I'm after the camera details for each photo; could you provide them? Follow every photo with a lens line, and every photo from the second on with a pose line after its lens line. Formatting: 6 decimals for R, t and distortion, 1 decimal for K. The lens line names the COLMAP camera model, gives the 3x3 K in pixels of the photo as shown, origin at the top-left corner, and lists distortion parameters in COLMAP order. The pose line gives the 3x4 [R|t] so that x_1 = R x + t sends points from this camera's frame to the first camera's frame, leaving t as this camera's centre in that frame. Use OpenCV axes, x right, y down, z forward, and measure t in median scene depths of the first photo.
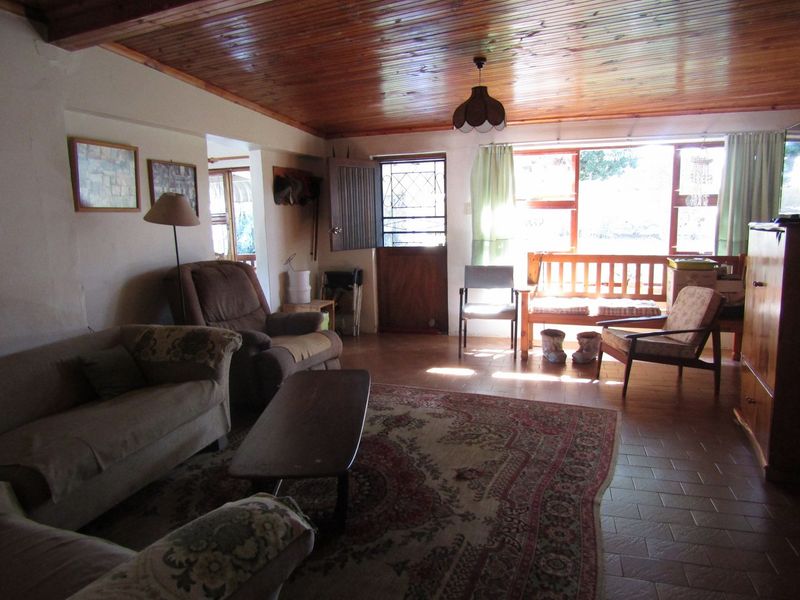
lens RADIAL K [[566.8, 0, 399.4], [0, 566.8, 297.6], [0, 0, 1]] dist [-0.025331, 0.018185]
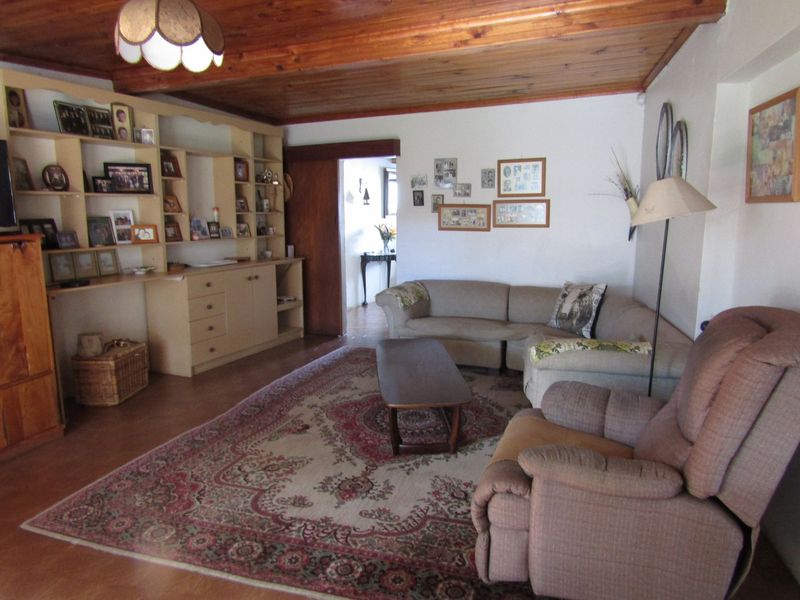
lens RADIAL K [[566.8, 0, 400.5], [0, 566.8, 301.6], [0, 0, 1]] dist [-0.025331, 0.018185]
pose [[-0.997308, 0.040310, -0.061260, -0.033968], [0.020243, 0.954240, 0.298356, -0.294796], [0.070484, 0.296313, -0.952487, 1.950802]]
